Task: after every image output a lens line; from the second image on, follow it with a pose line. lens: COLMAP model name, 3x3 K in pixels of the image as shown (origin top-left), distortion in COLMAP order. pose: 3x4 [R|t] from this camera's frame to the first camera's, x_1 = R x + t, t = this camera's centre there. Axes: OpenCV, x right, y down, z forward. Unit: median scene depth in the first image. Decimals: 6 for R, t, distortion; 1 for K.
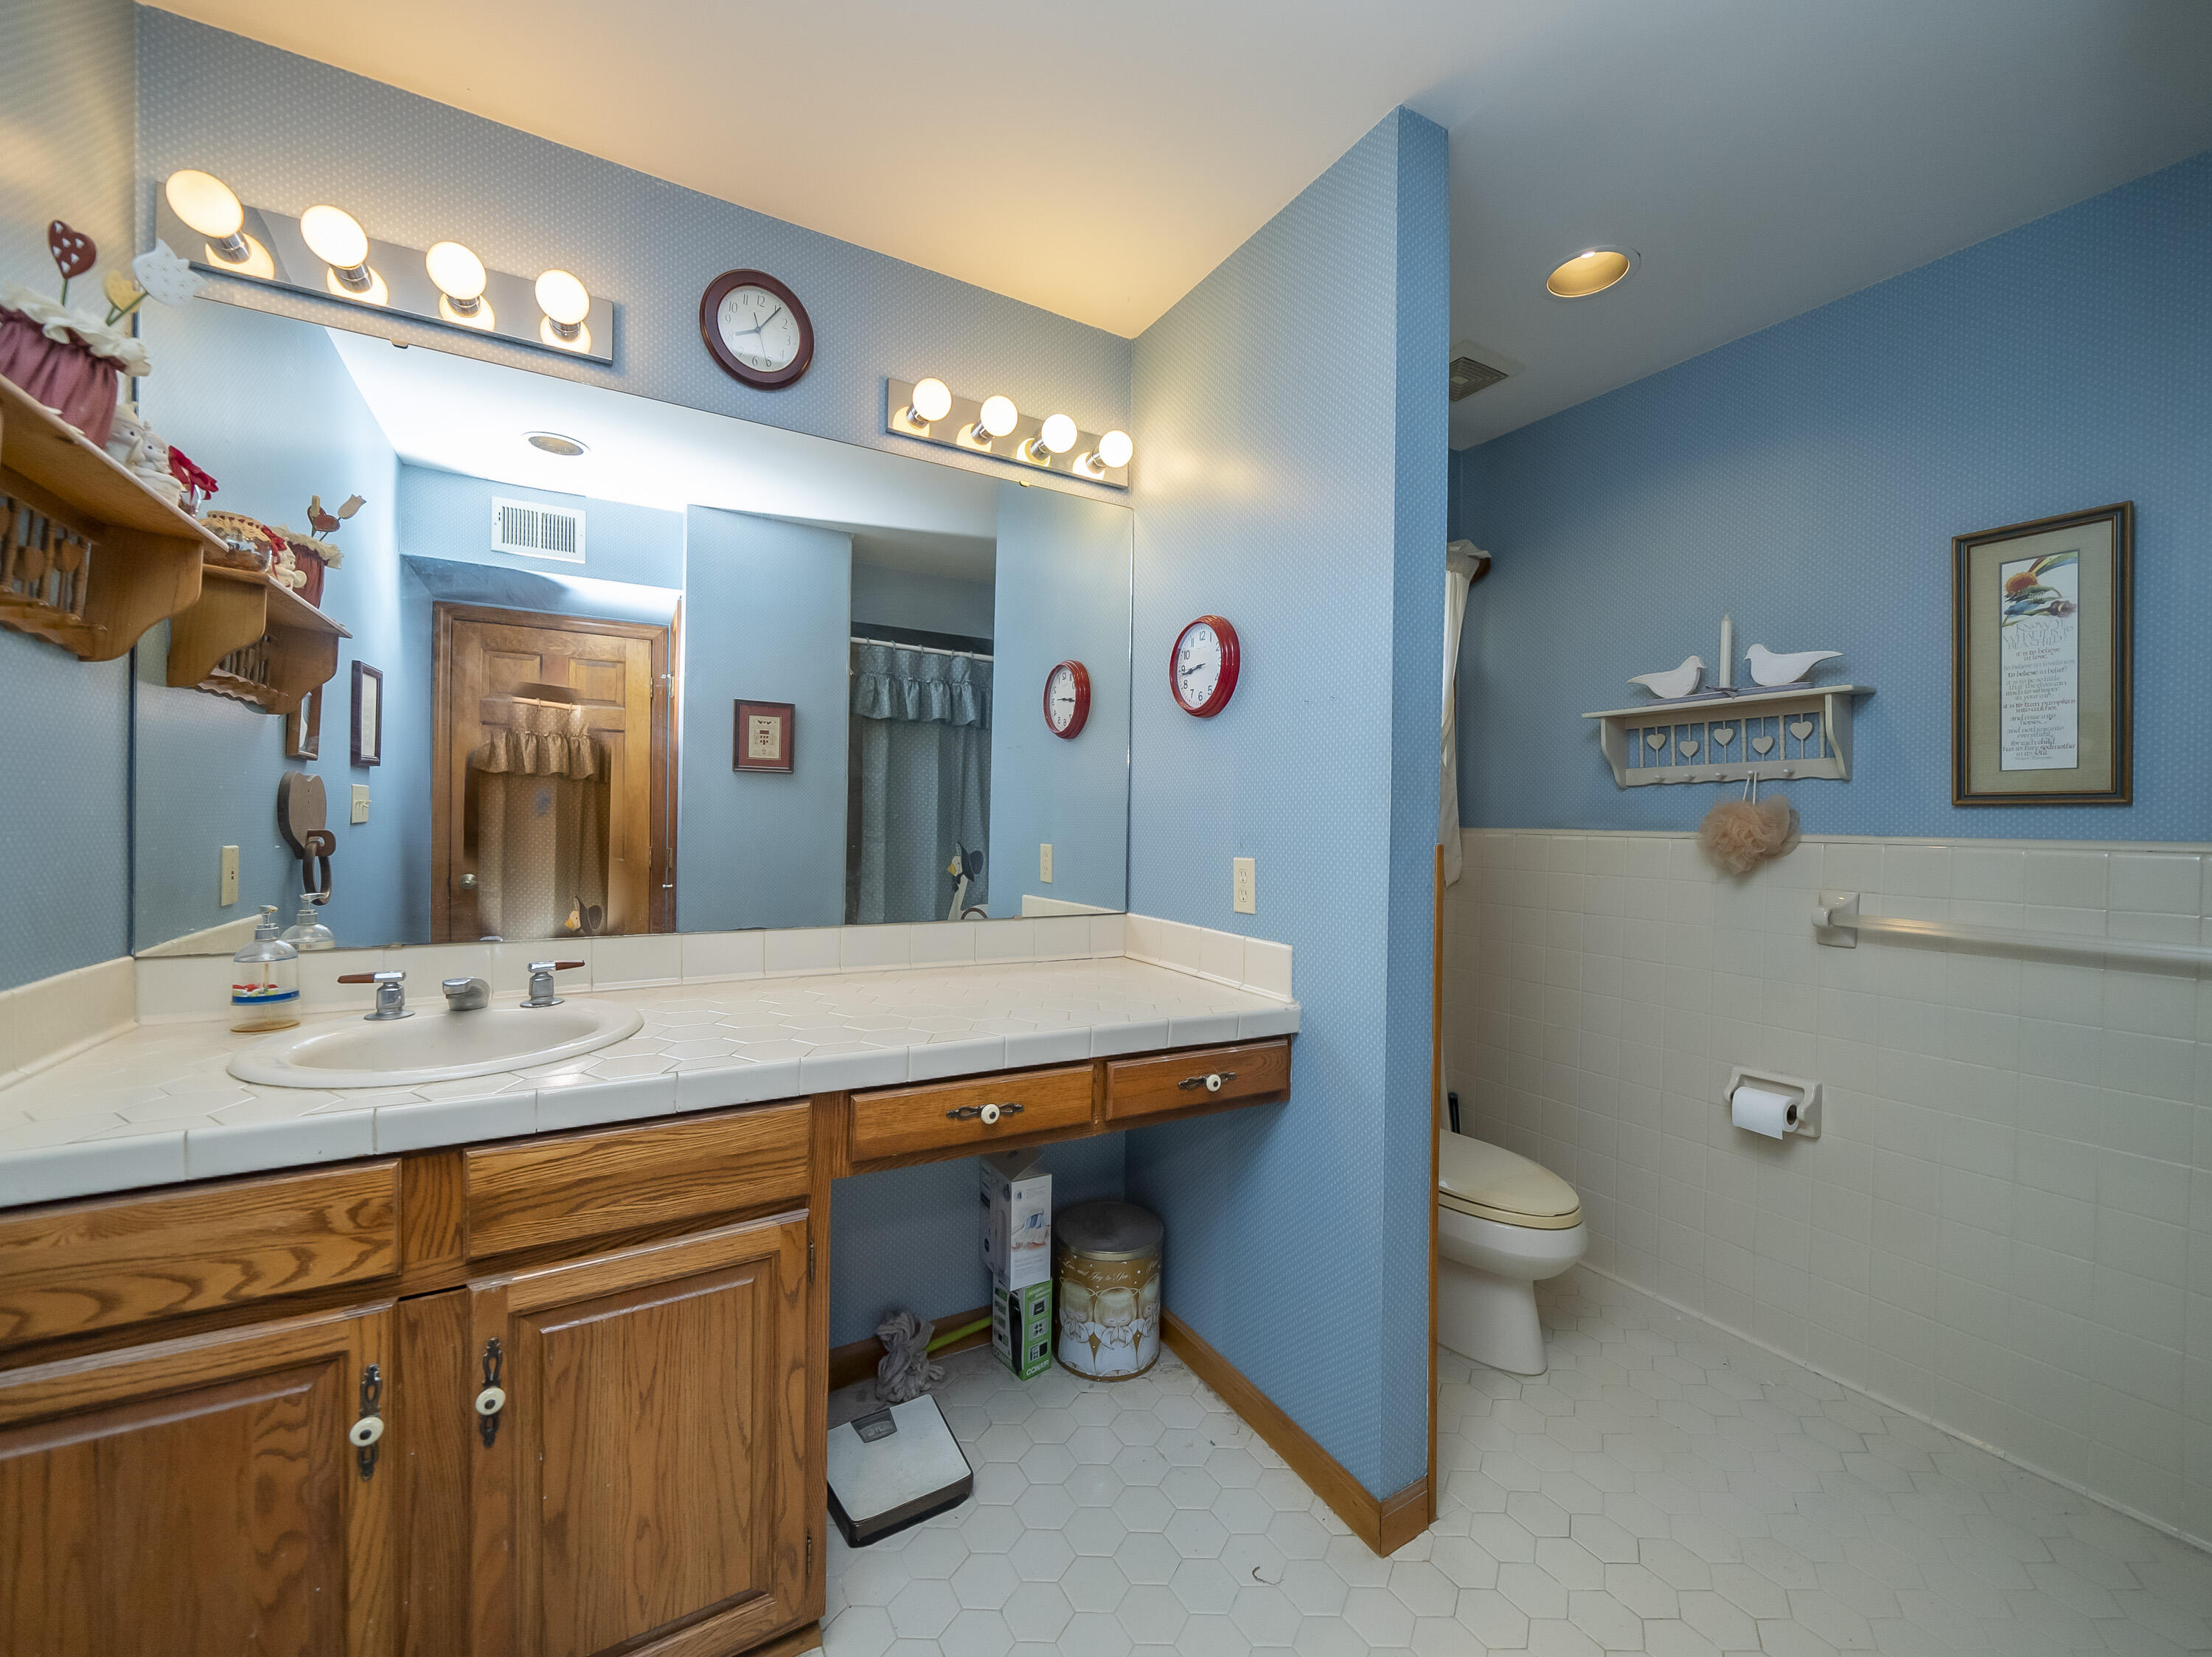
lens RADIAL K [[874.2, 0, 1106.0], [0, 874.2, 828.5], [0, 0, 1]] dist [-0.002242, -0.000539]
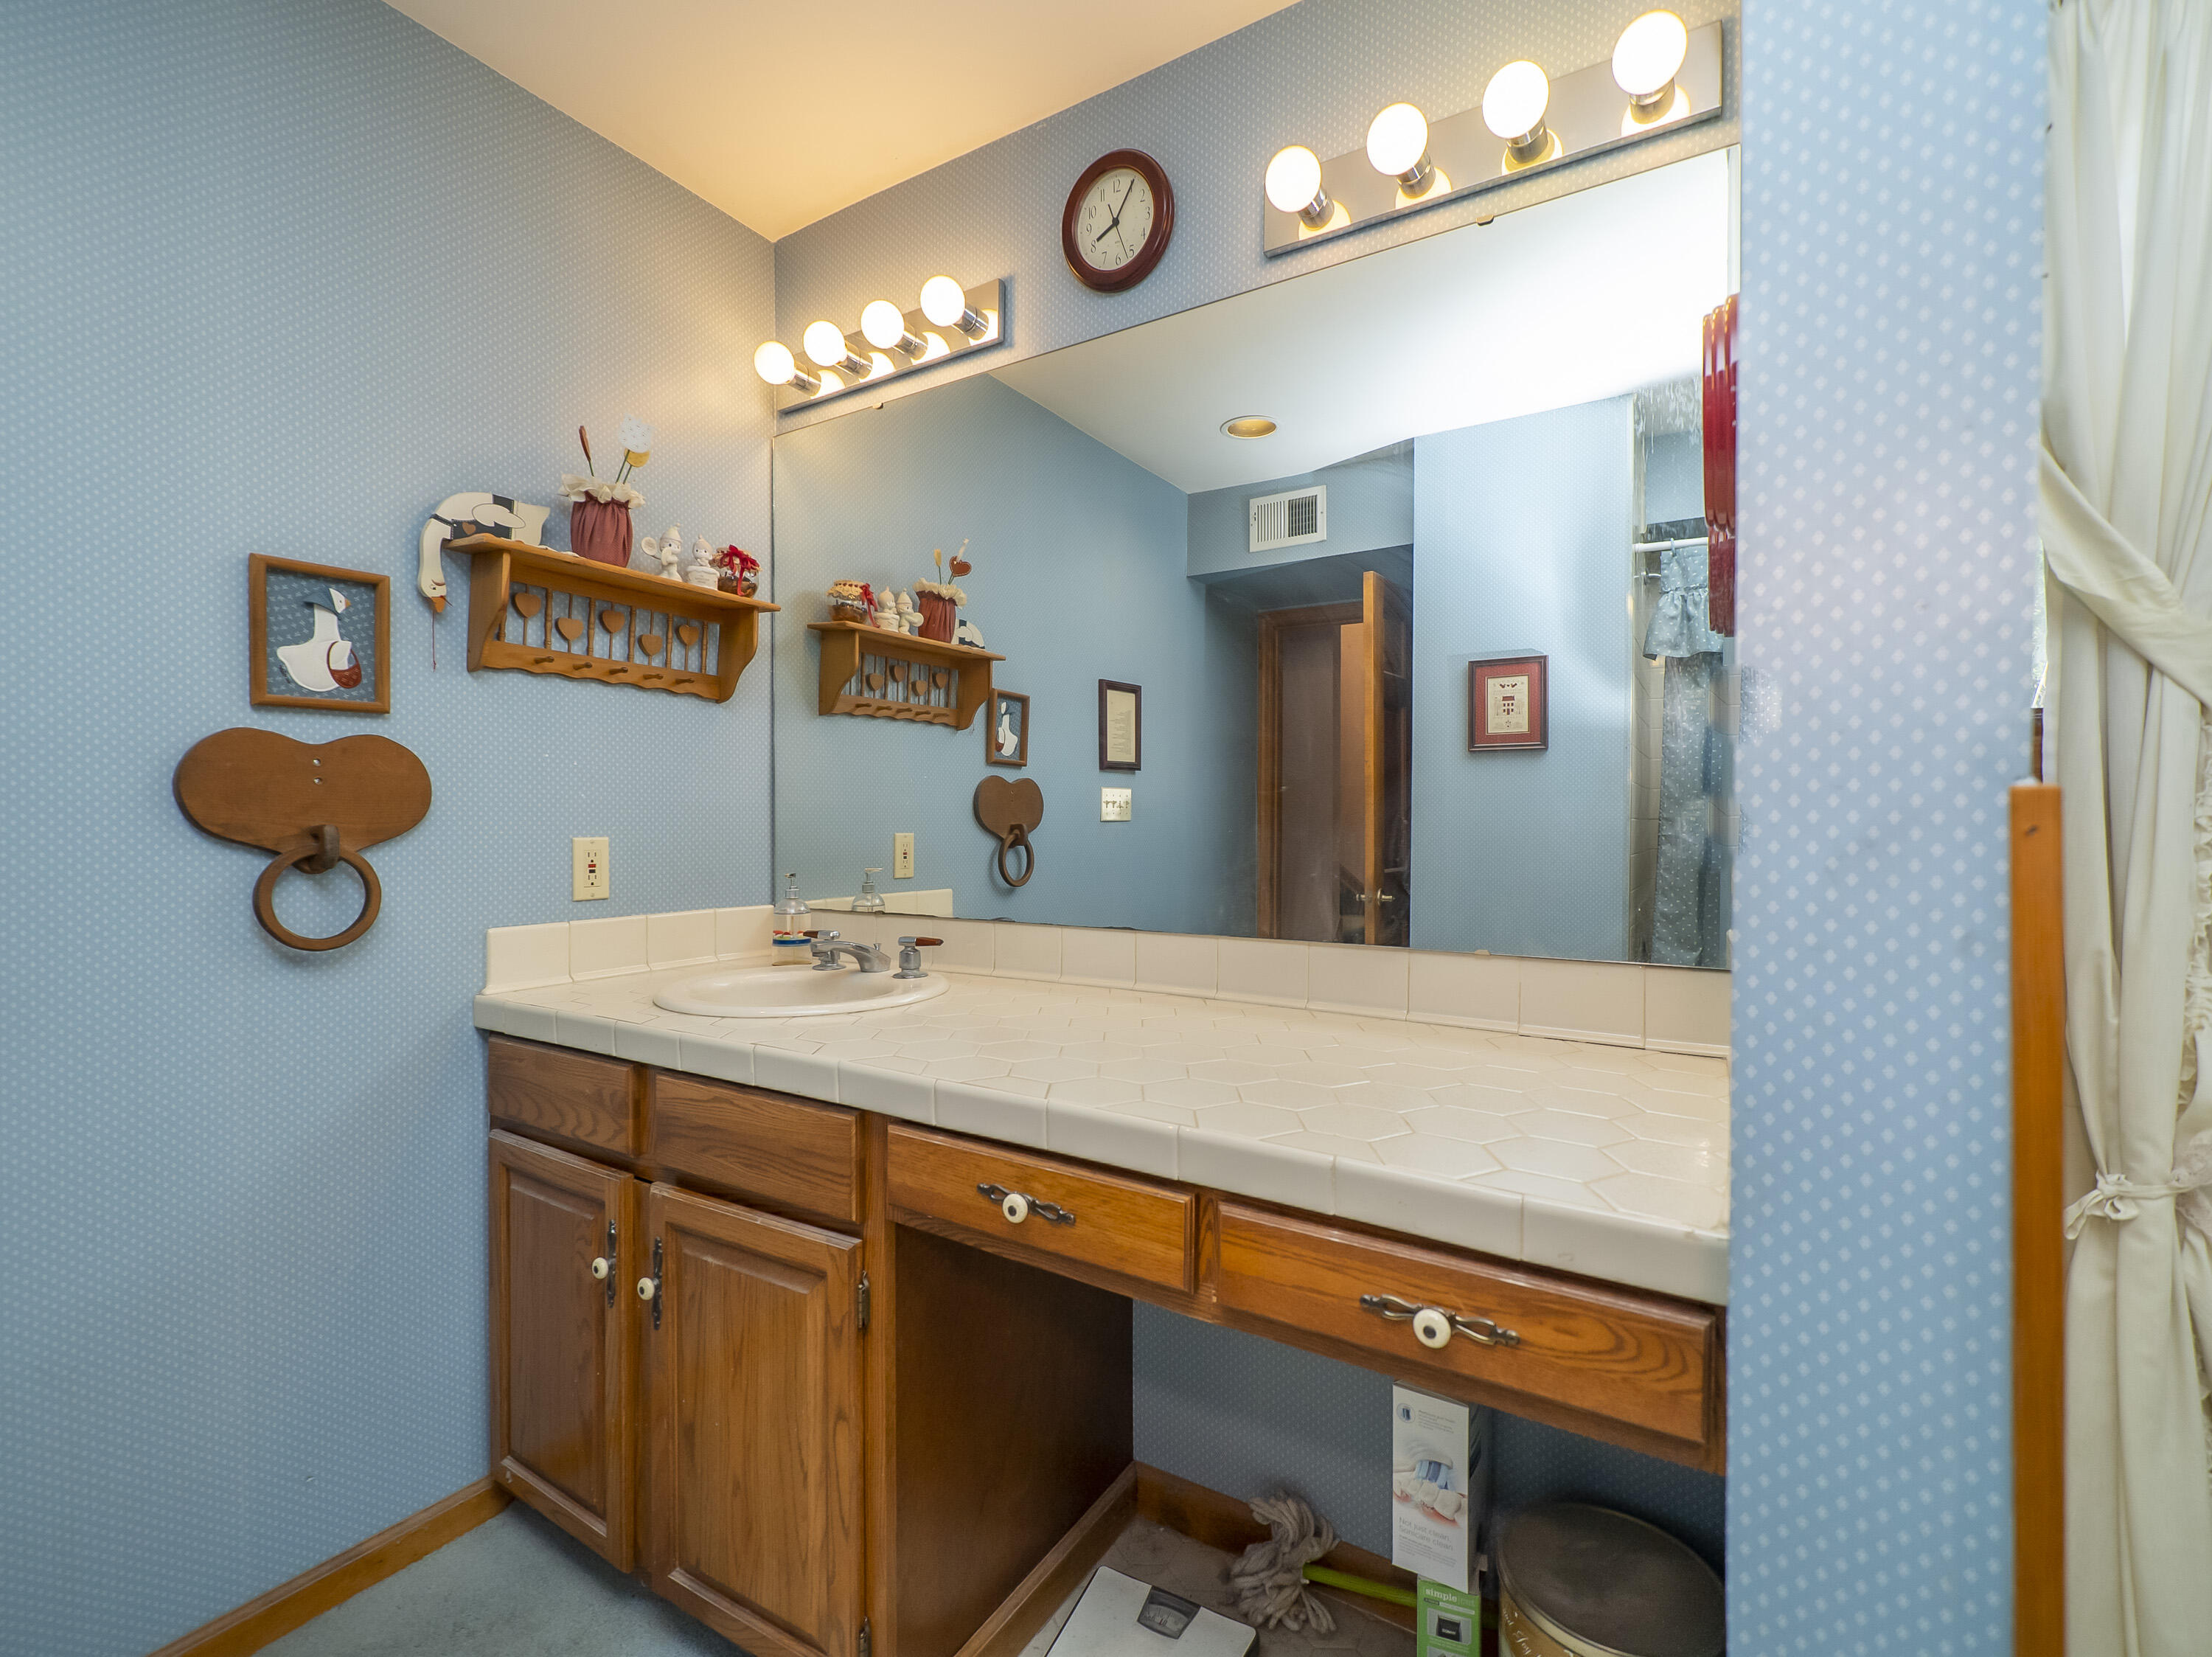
lens RADIAL K [[1024.0, 0, 1106.0], [0, 1024.0, 828.5], [0, 0, 1]] dist [-0.002388, -0.000391]
pose [[0.454119, -0.012202, -0.890858, 0.553733], [-0.000420, 0.999903, -0.013910, 0.037660], [0.890941, 0.006691, 0.454070, 0.629758]]
